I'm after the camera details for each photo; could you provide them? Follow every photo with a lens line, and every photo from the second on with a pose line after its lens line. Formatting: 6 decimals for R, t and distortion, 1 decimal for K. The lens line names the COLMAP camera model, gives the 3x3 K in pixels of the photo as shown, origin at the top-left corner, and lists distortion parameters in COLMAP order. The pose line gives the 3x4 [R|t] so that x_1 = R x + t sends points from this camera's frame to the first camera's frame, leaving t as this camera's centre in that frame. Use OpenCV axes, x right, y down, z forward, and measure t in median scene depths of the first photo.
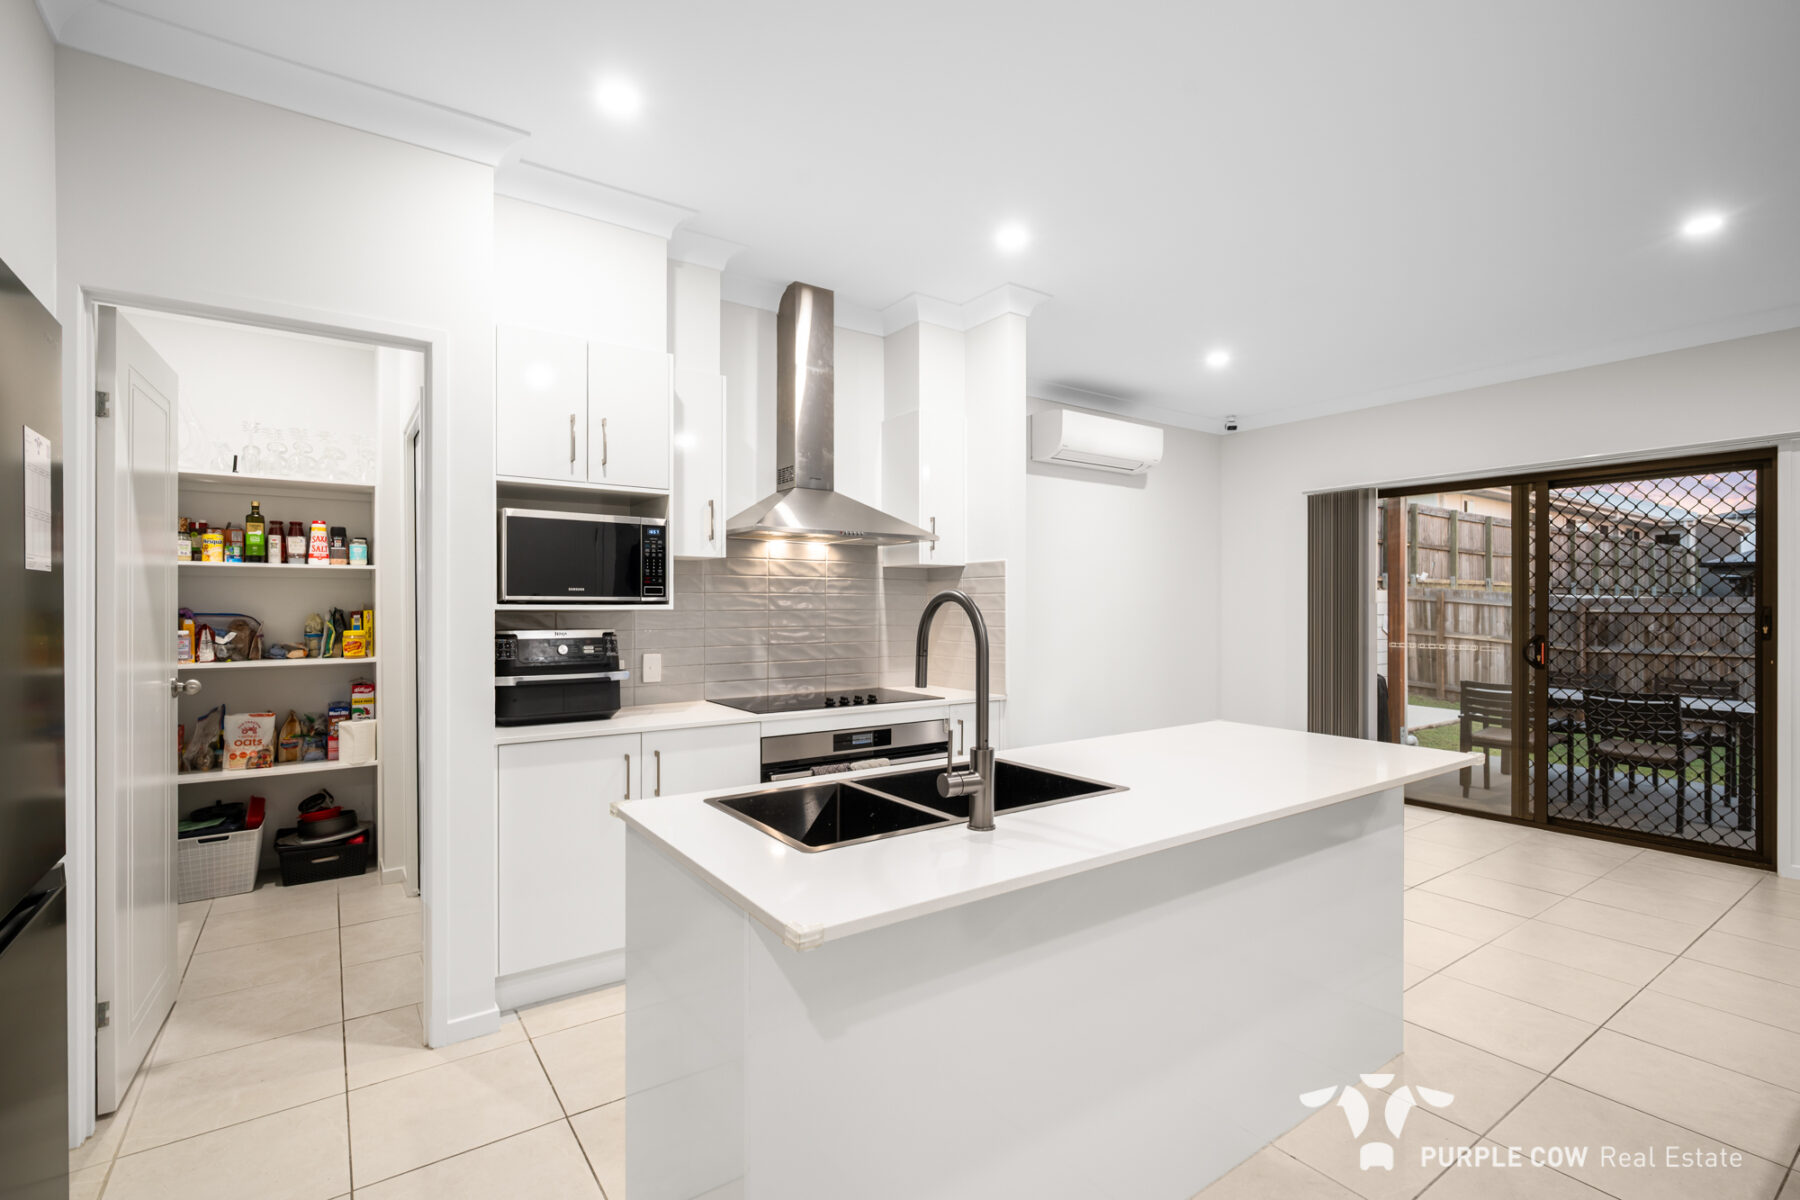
lens RADIAL K [[809.5, 0, 892.2], [0, 809.5, 603.3], [0, 0, 1]] dist [-0.002814, -0.000046]
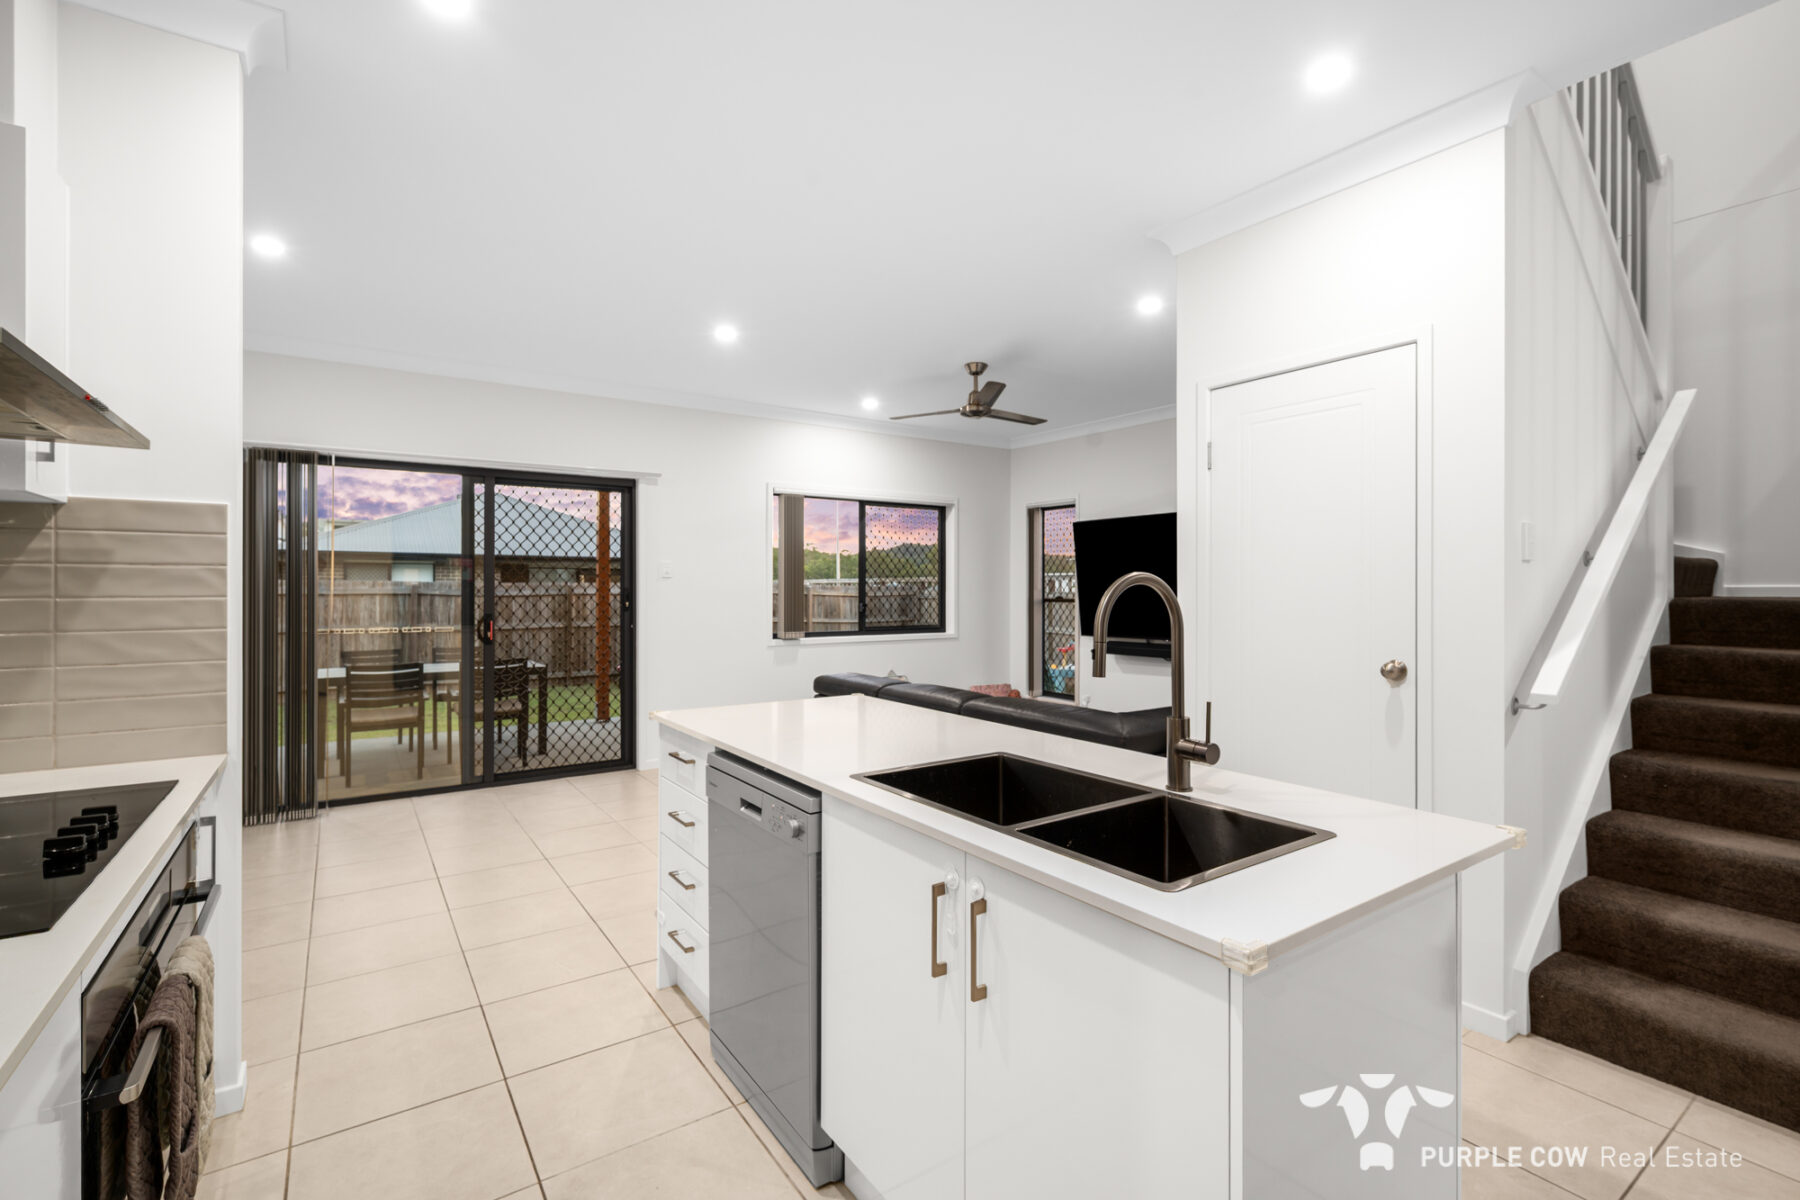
lens RADIAL K [[809.5, 0, 895.0], [0, 809.5, 587.6], [0, 0, 1]] dist [-0.002814, -0.000046]
pose [[0.009932, 0.000678, 0.999950, -0.393066], [-0.004695, 0.999989, -0.000631, 0.000785], [-0.999940, -0.004688, 0.009935, 0.540346]]
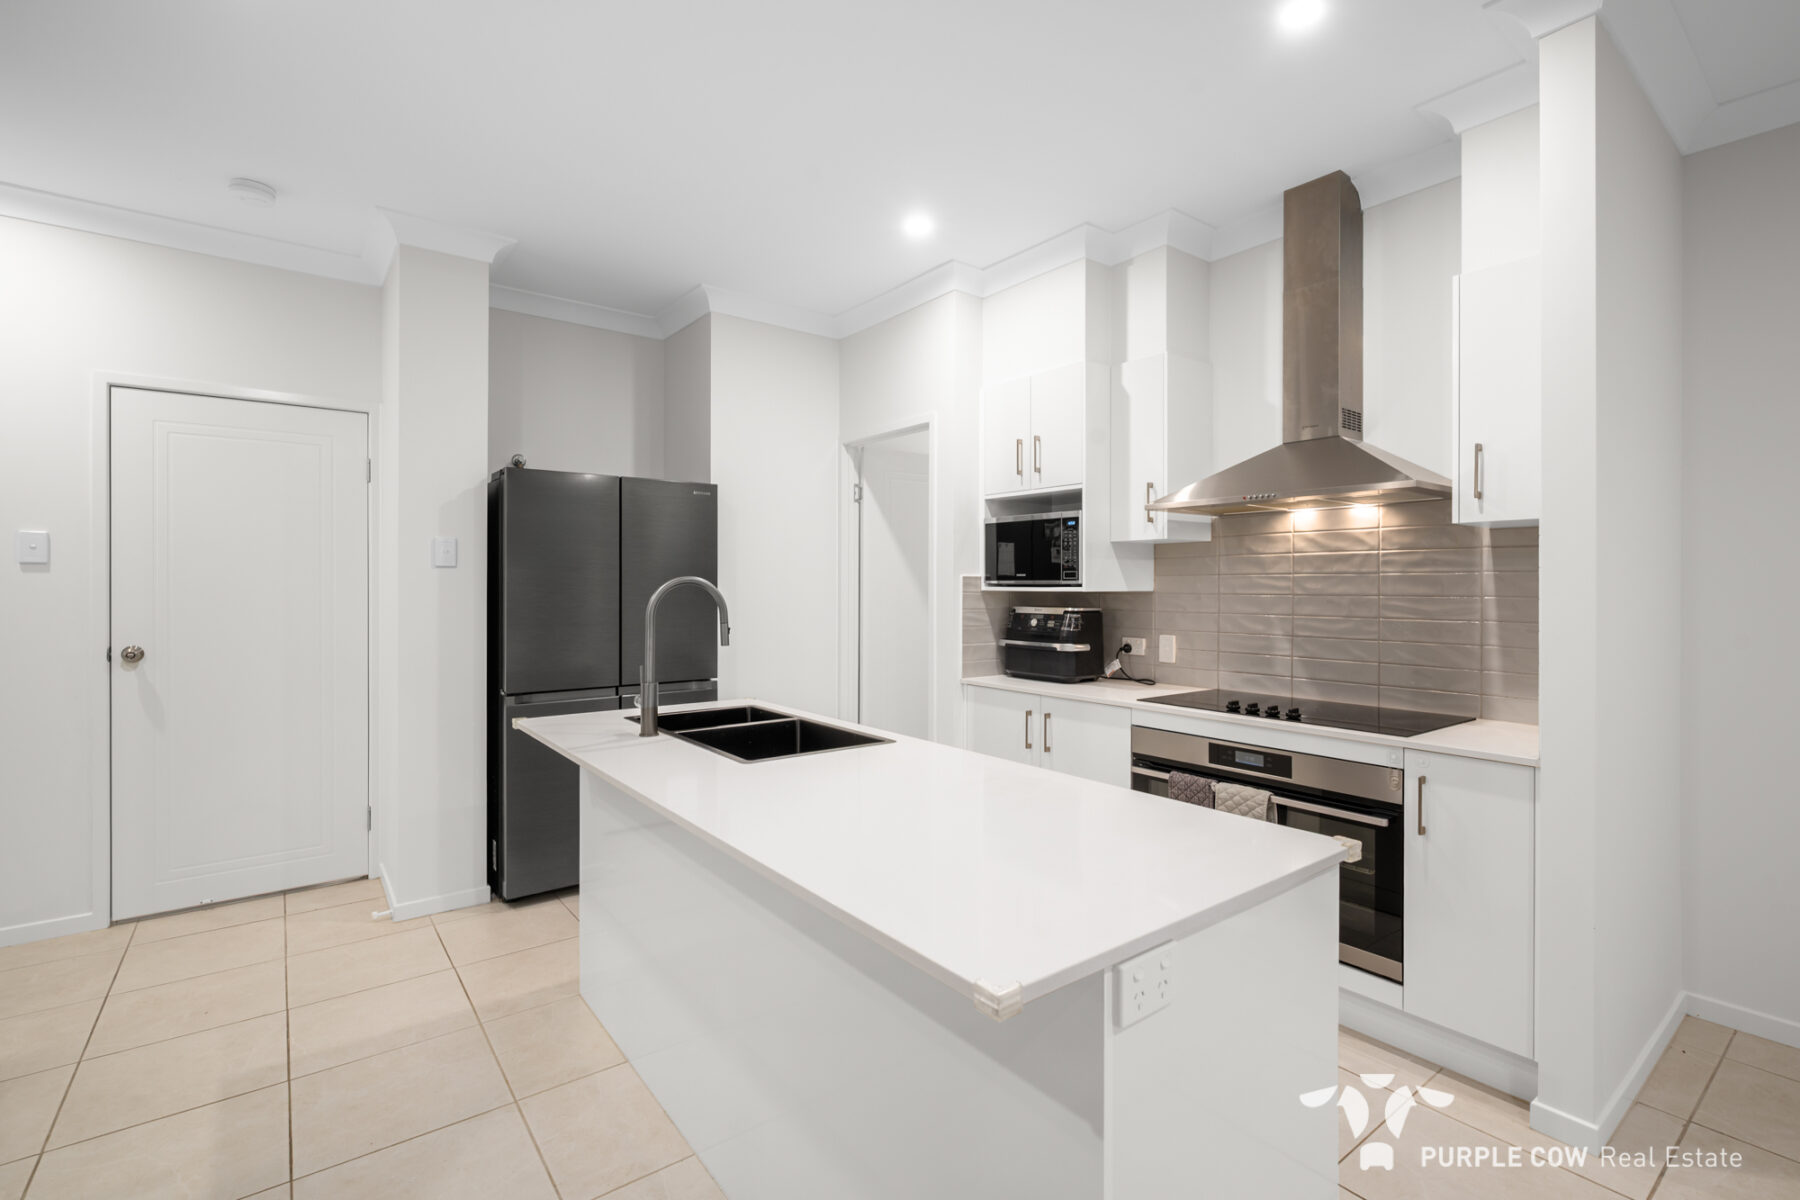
lens RADIAL K [[809.5, 0, 911.1], [0, 809.5, 585.6], [0, 0, 1]] dist [-0.002814, -0.000046]
pose [[0.055910, -0.000781, -0.998436, 0.636842], [-0.001162, 0.999999, -0.000847, 0.000604], [0.998435, 0.001208, 0.055909, 0.549539]]
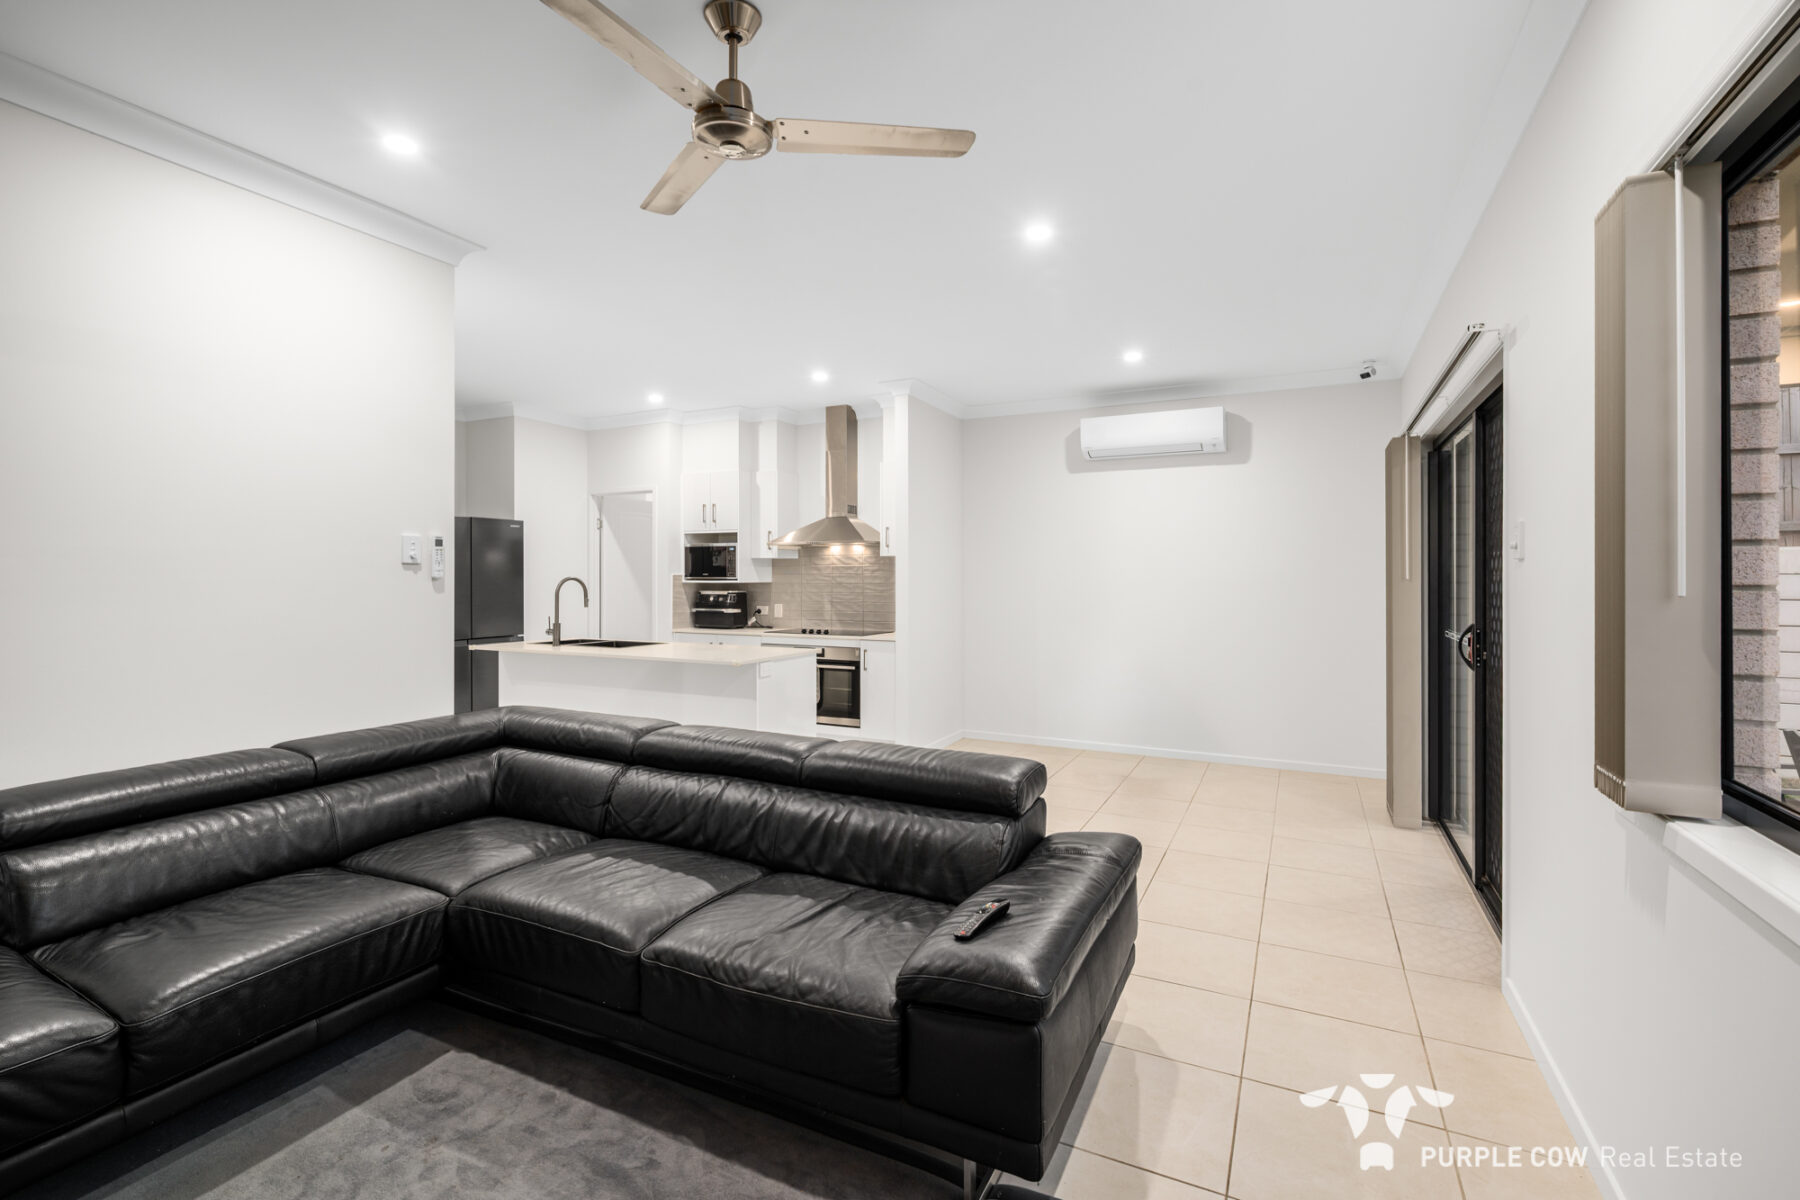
lens RADIAL K [[809.5, 0, 901.9], [0, 809.5, 581.0], [0, 0, 1]] dist [-0.002814, -0.000046]
pose [[0.476292, 0.002257, -0.879284, 1.513887], [0.000916, 0.999995, 0.003063, -0.002863], [0.879287, -0.002264, 0.476287, 0.252653]]
